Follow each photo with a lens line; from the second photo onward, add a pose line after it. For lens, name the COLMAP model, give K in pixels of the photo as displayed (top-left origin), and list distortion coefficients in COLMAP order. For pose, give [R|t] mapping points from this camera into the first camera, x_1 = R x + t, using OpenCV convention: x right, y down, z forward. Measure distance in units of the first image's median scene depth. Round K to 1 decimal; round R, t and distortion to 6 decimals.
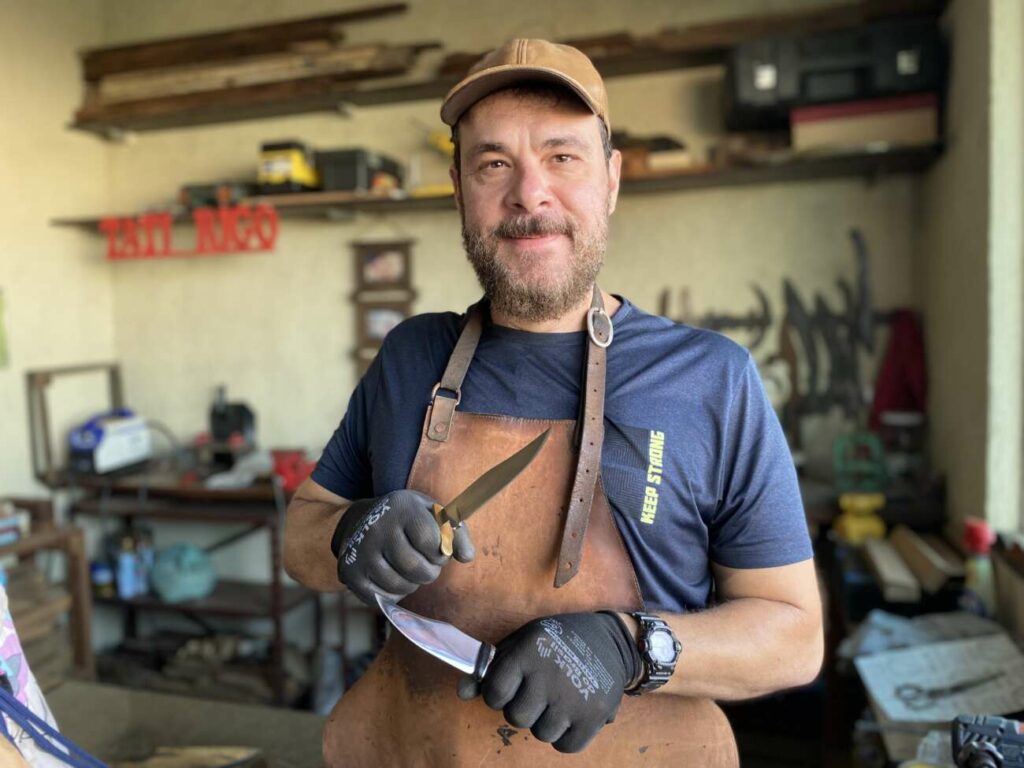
lens RADIAL K [[778.7, 0, 485.4], [0, 778.7, 377.8], [0, 0, 1]] dist [-0.006177, -0.002740]
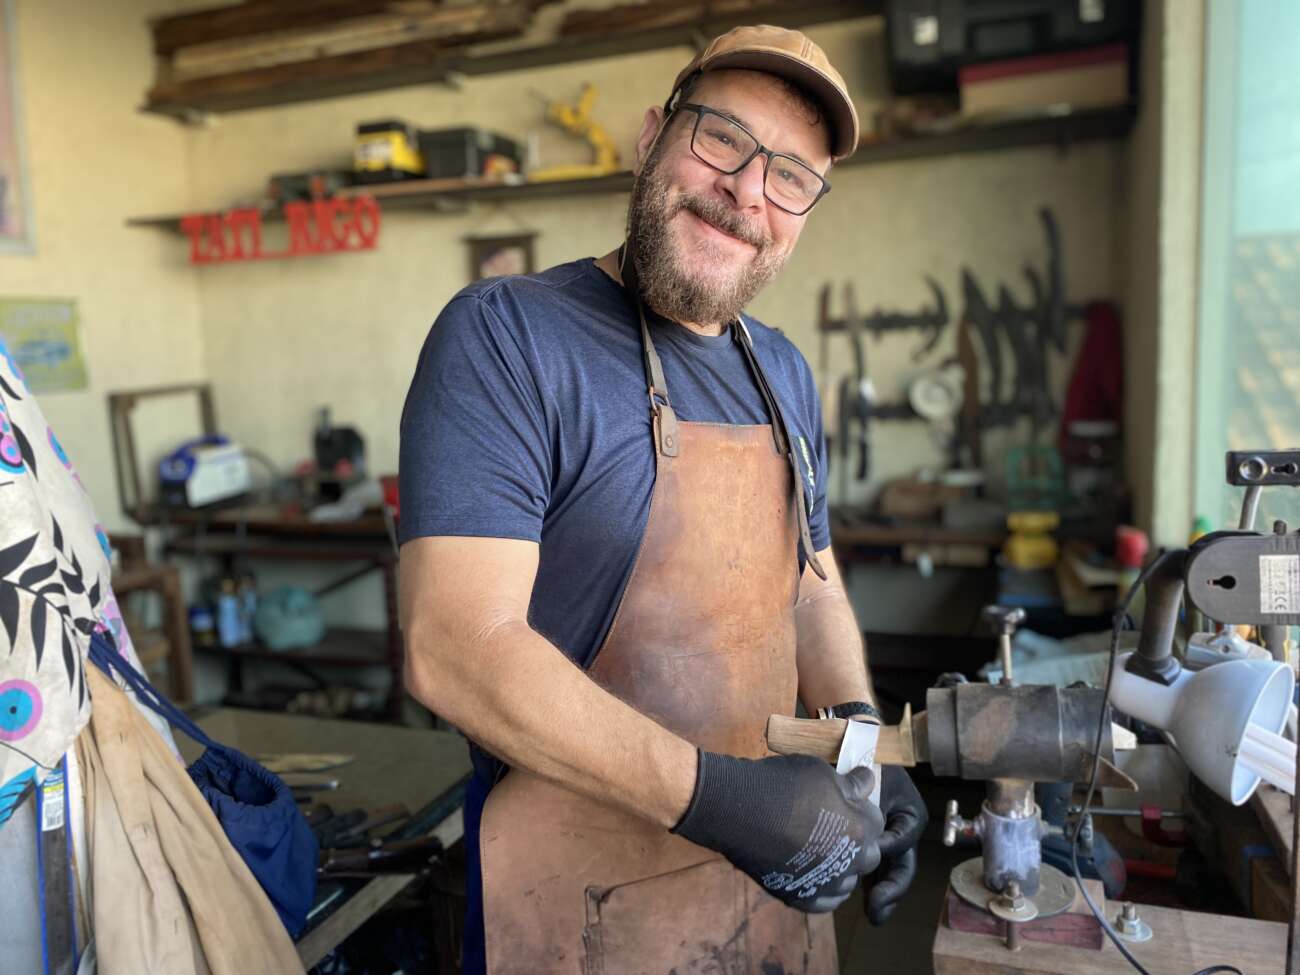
lens RADIAL K [[988.6, 0, 616.2], [0, 988.6, 479.7], [0, 0, 1]] dist [-0.006177, -0.002740]
pose [[0.998260, -0.010447, -0.058038, 0.057046], [0.014629, 0.997289, 0.072117, 0.017921], [0.057128, -0.072840, 0.995706, -0.103726]]
